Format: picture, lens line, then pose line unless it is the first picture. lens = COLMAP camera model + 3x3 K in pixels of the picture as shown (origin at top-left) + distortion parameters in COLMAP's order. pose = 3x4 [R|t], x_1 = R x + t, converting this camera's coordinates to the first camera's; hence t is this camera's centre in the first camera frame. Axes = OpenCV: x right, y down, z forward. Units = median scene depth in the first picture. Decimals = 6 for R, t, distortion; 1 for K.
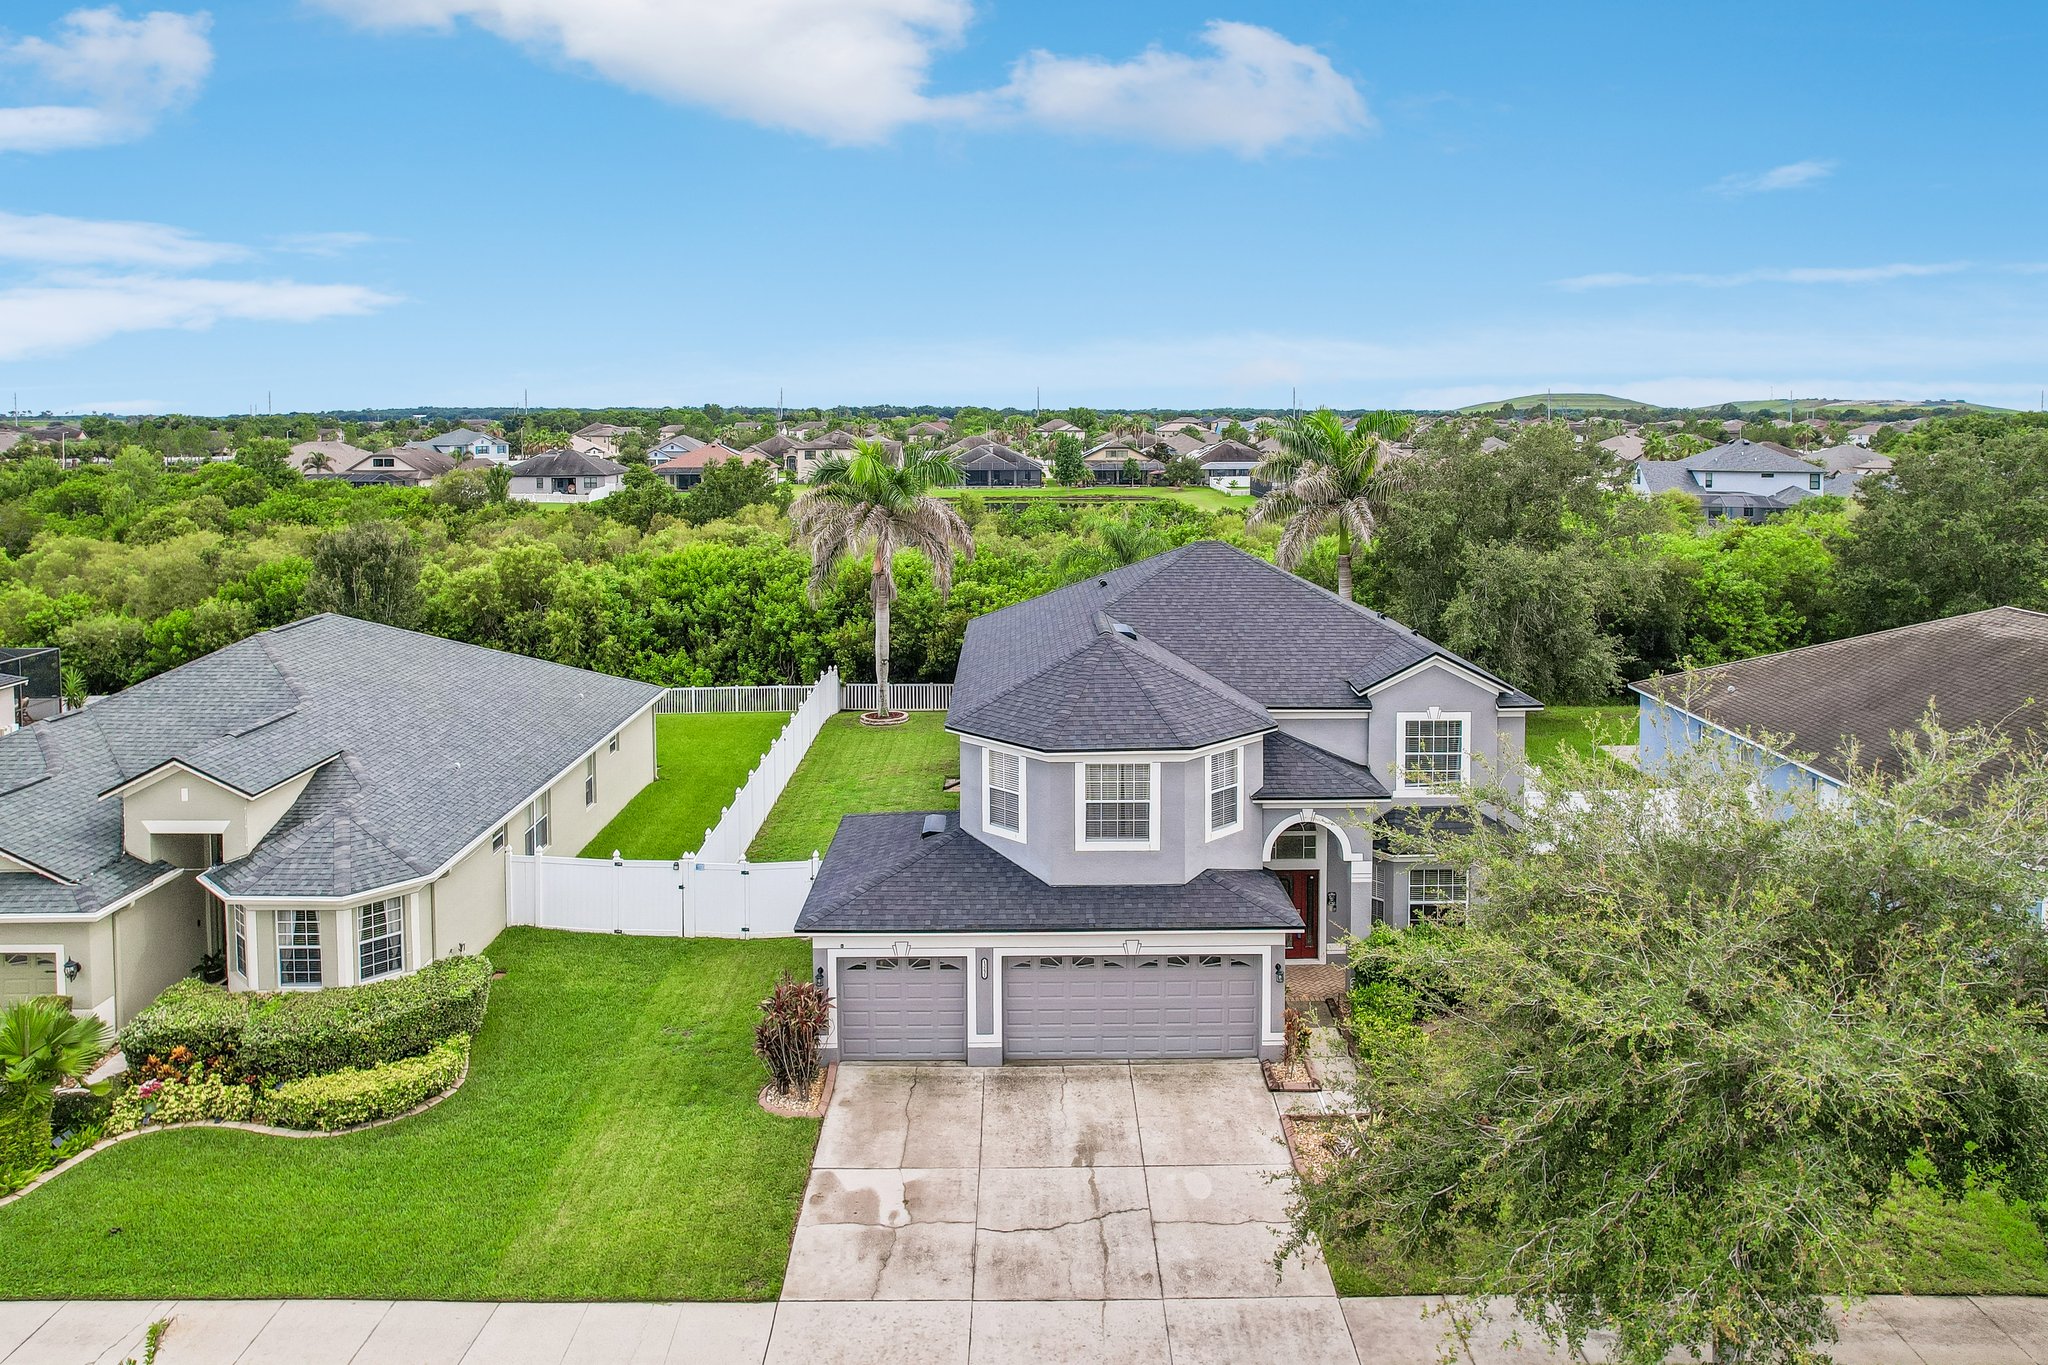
lens RADIAL K [[1419.6, 0, 1025.5], [0, 1419.6, 526.1], [0, 0, 1]] dist [-0.001063, -0.002113]
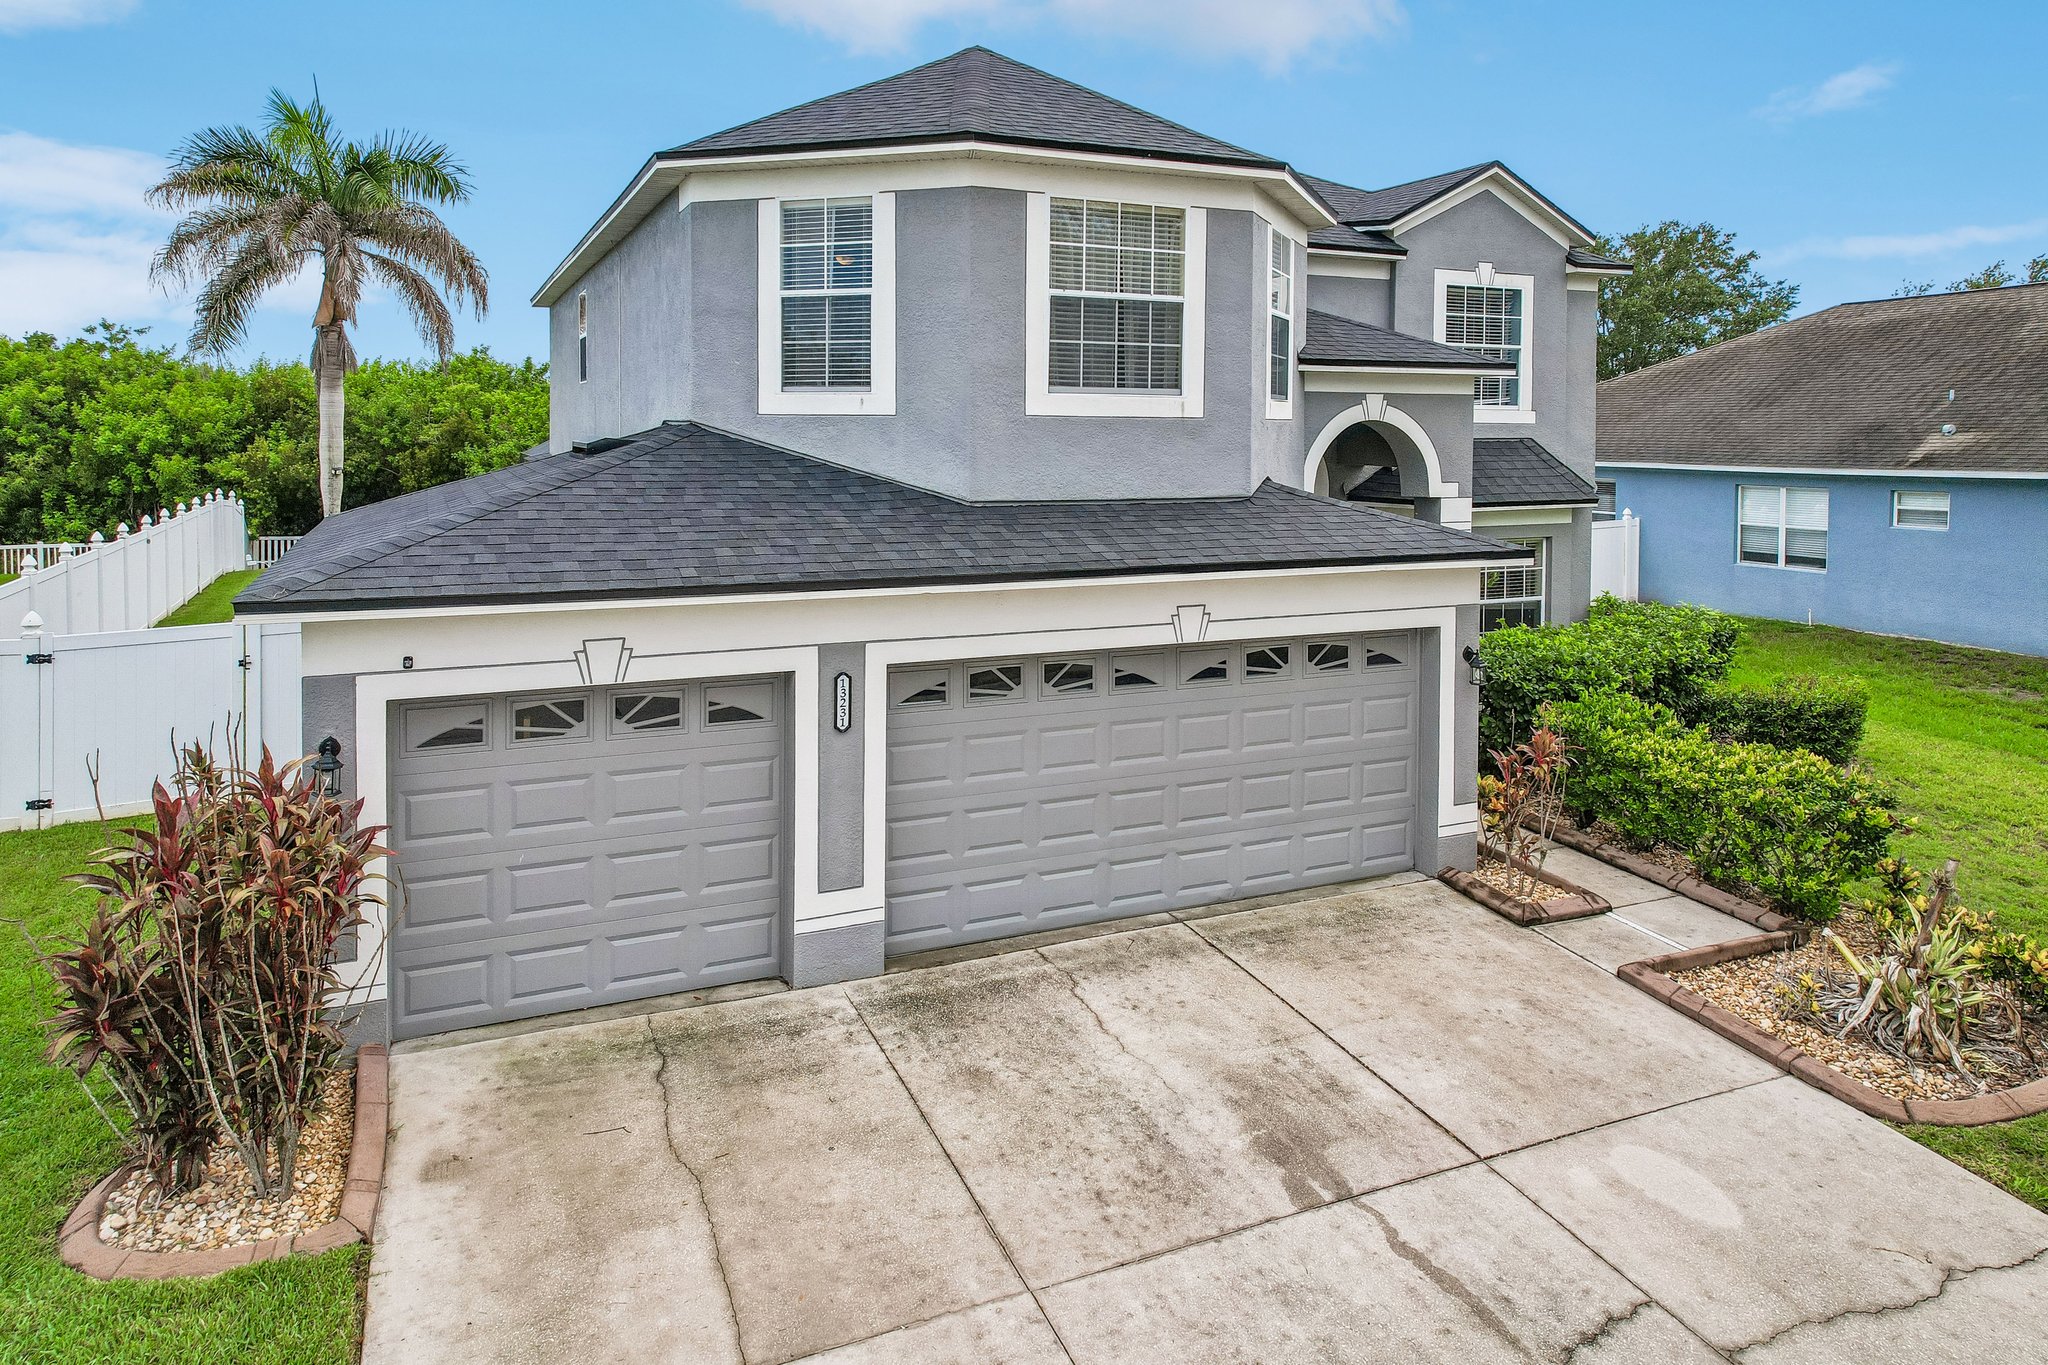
lens RADIAL K [[1328.9, 0, 1020.9], [0, 1328.9, 478.9], [0, 0, 1]] dist [0.040066, 0.003423]
pose [[0.914348, -0.004669, 0.404902, -0.124014], [0.027191, 0.998385, -0.049889, 0.271313], [-0.404015, 0.056625, 0.912998, 0.663944]]
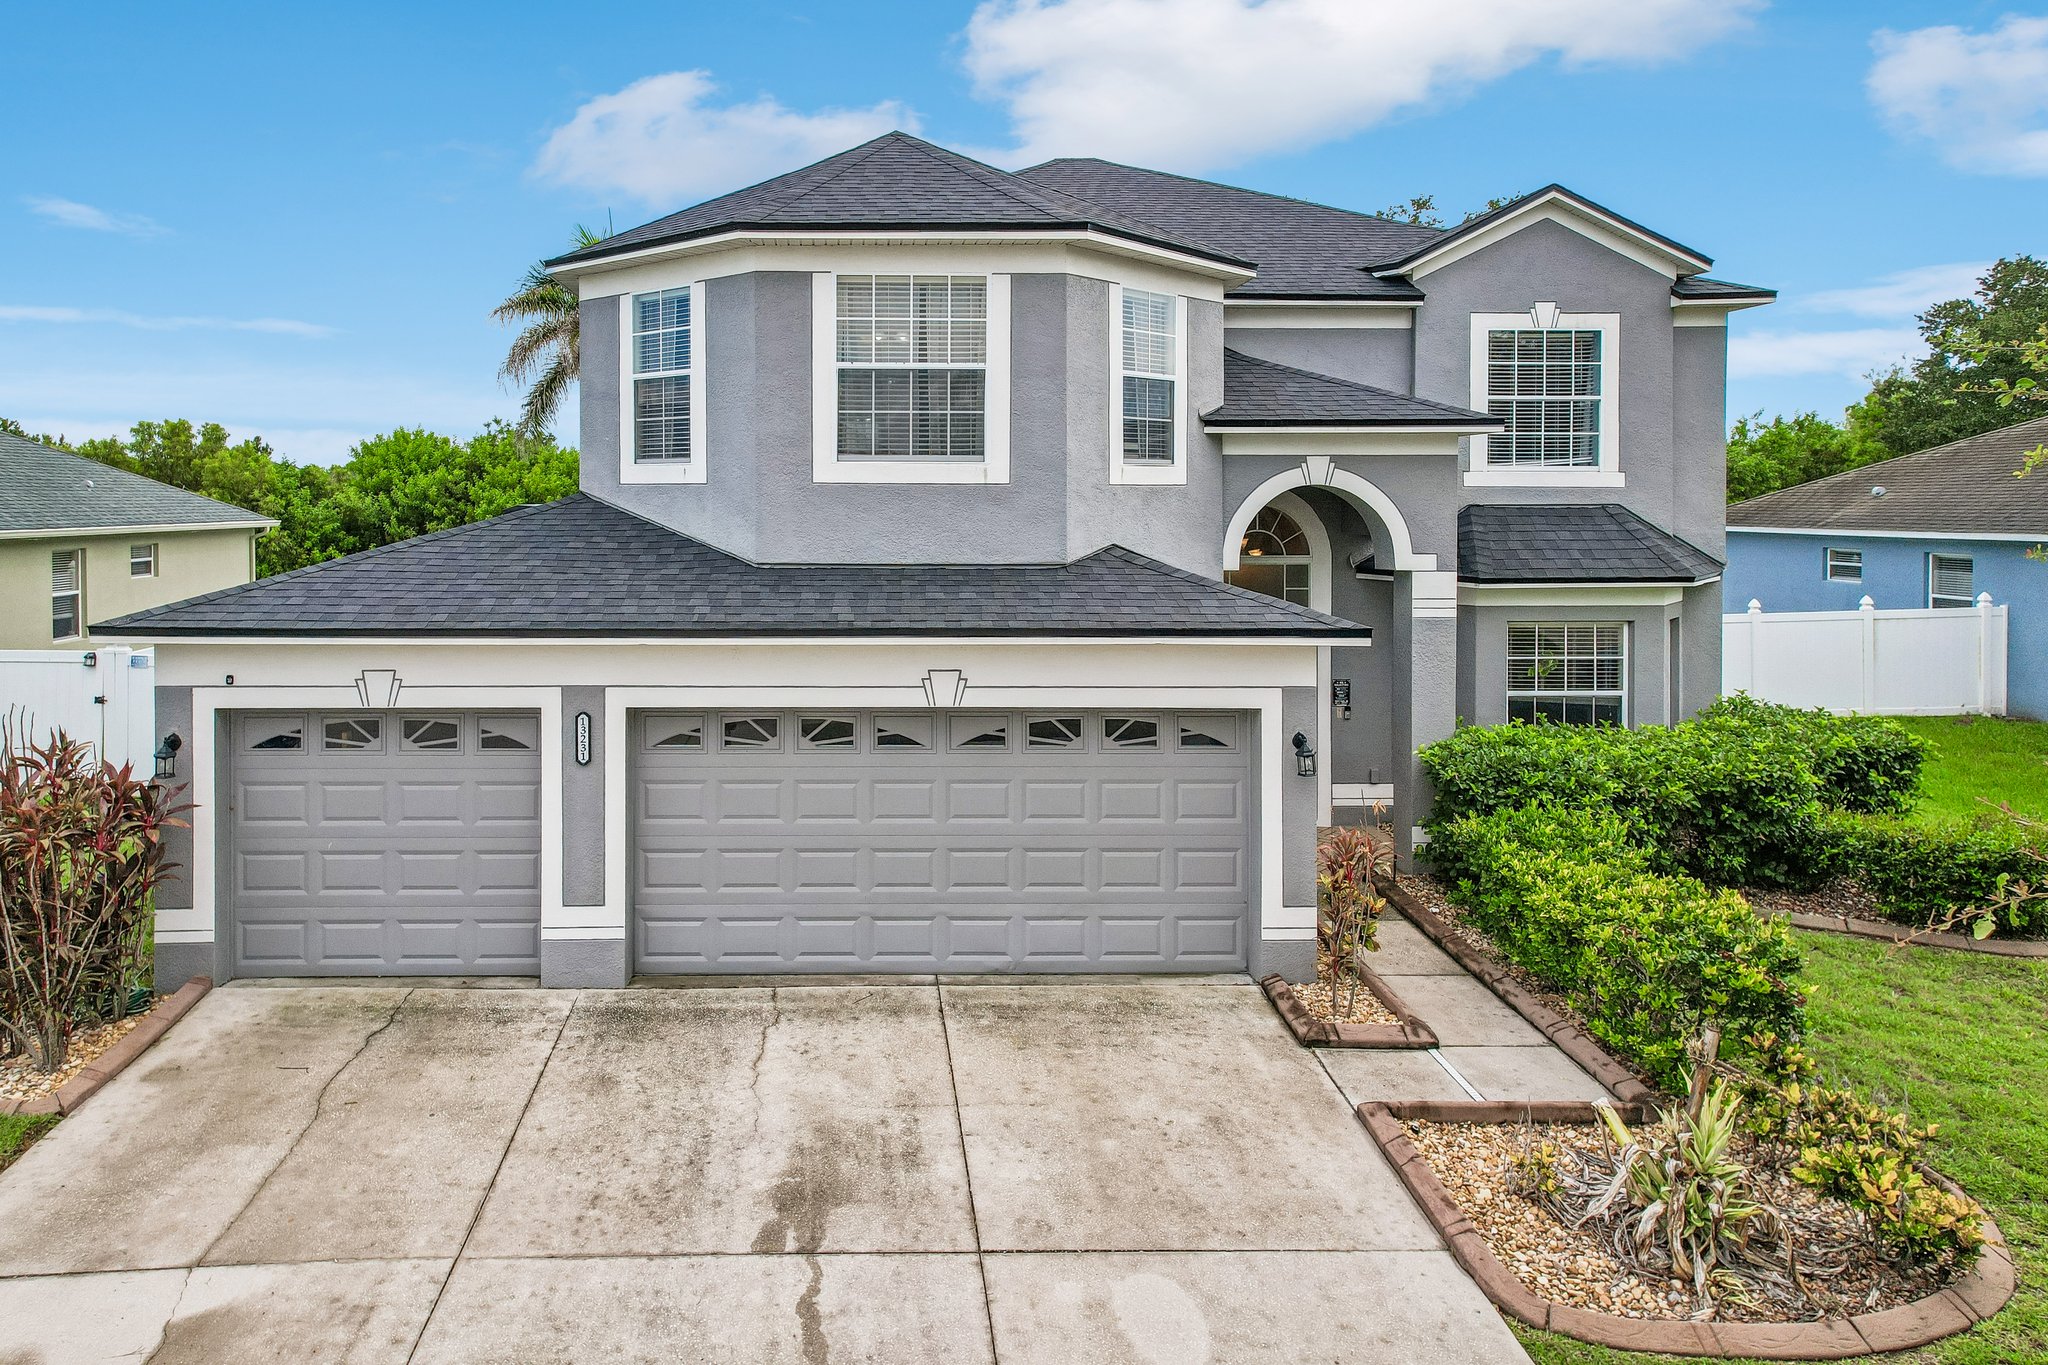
lens RADIAL K [[1308.6, 0, 858.2], [0, 1308.6, 519.0], [0, 0, 1]] dist [0.035937, -0.001263]
pose [[0.999967, 0.006700, 0.004677, 0.047725], [-0.006332, 0.997187, -0.074688, 0.274698], [-0.005164, 0.074656, 0.997196, 0.614229]]
